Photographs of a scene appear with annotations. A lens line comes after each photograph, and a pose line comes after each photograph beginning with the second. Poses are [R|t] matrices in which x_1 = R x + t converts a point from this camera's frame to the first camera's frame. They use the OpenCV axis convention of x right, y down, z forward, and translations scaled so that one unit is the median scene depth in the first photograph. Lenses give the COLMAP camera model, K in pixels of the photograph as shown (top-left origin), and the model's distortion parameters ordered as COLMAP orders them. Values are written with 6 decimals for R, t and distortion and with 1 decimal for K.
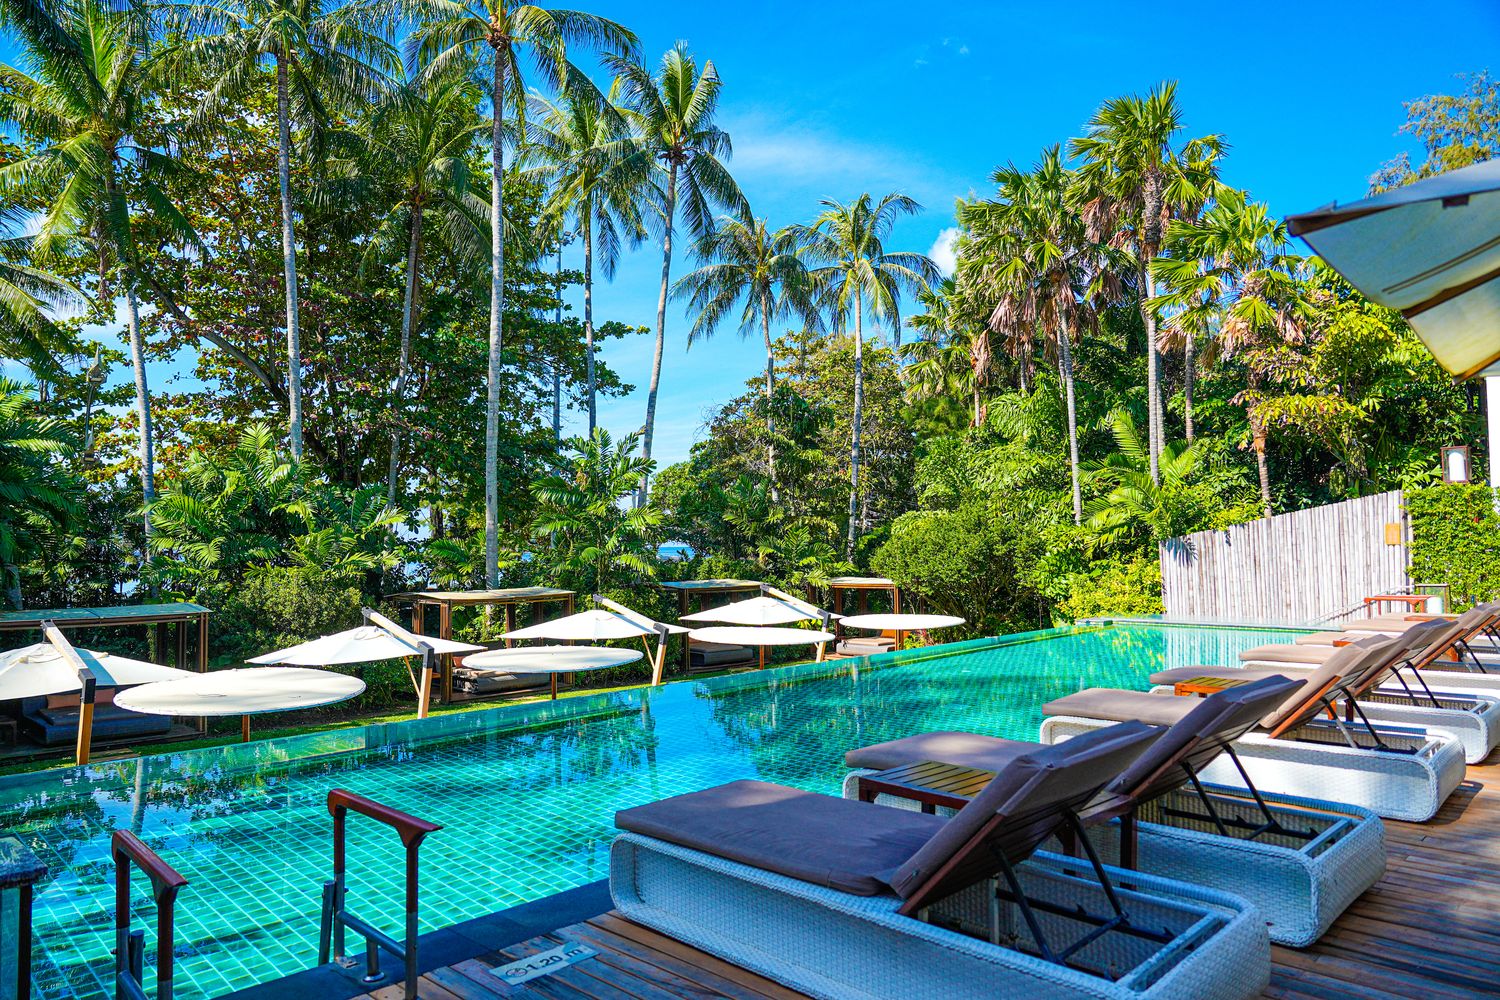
lens RADIAL K [[1010.6, 0, 755.0], [0, 1010.6, 506.2], [0, 0, 1]] dist [-0.000220, 0.002913]
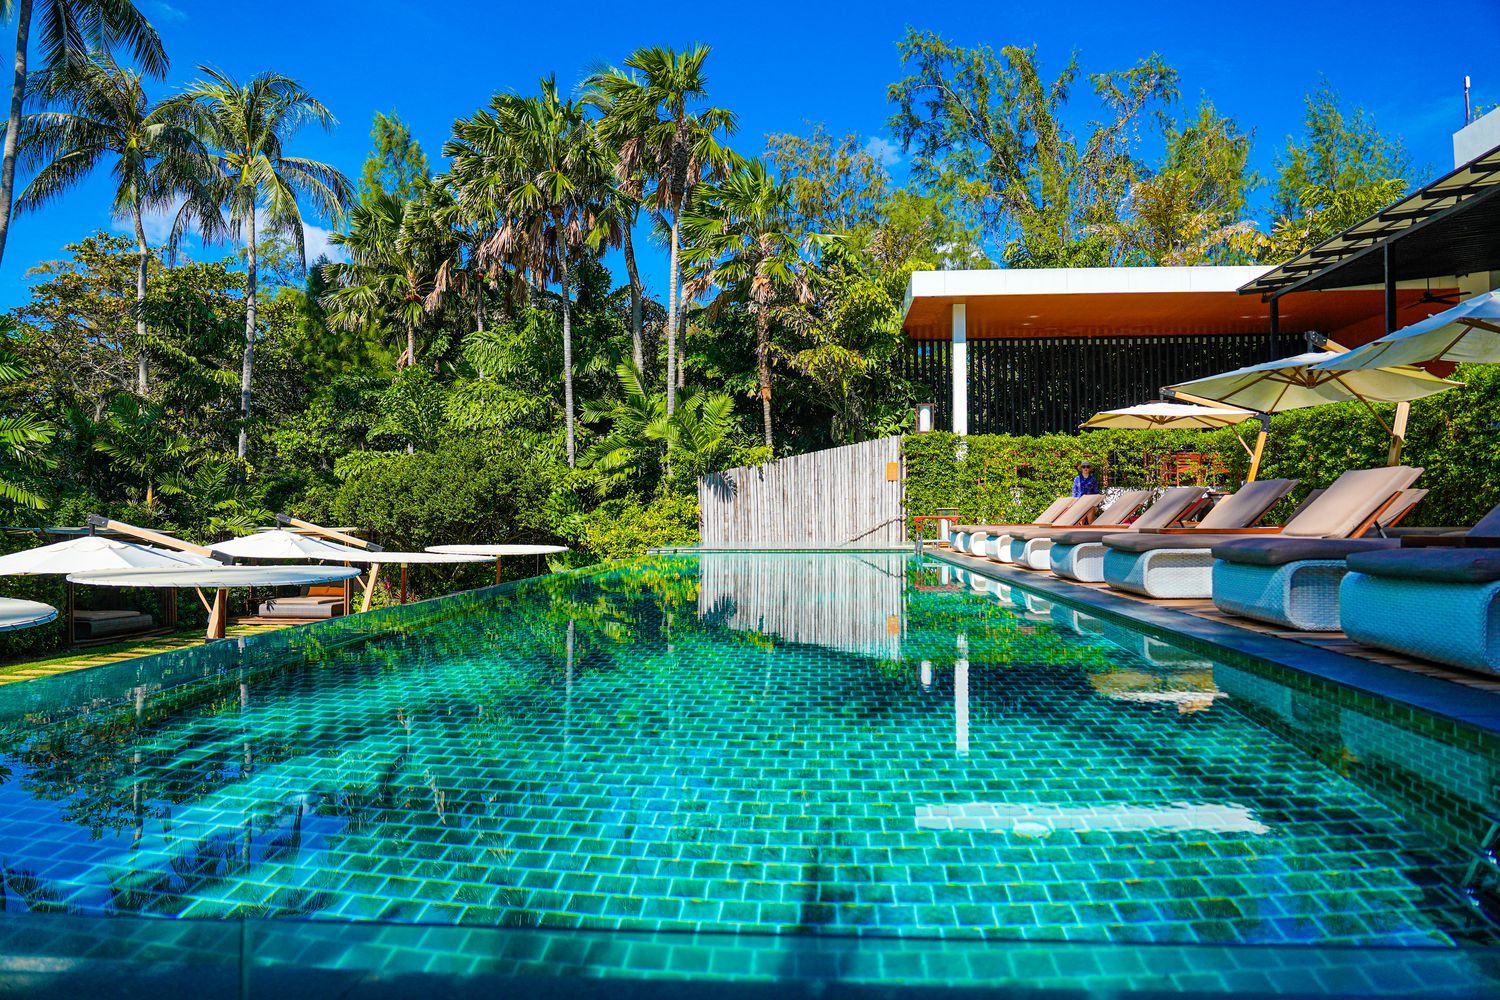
lens RADIAL K [[1010.6, 0, 757.9], [0, 1010.6, 495.5], [0, 0, 1]] dist [-0.000220, 0.002913]
pose [[0.764935, 0.024071, 0.643657, -0.206199], [-0.031405, 0.999507, -0.000055, 0.047543], [-0.643341, -0.020172, 0.765314, 0.143004]]
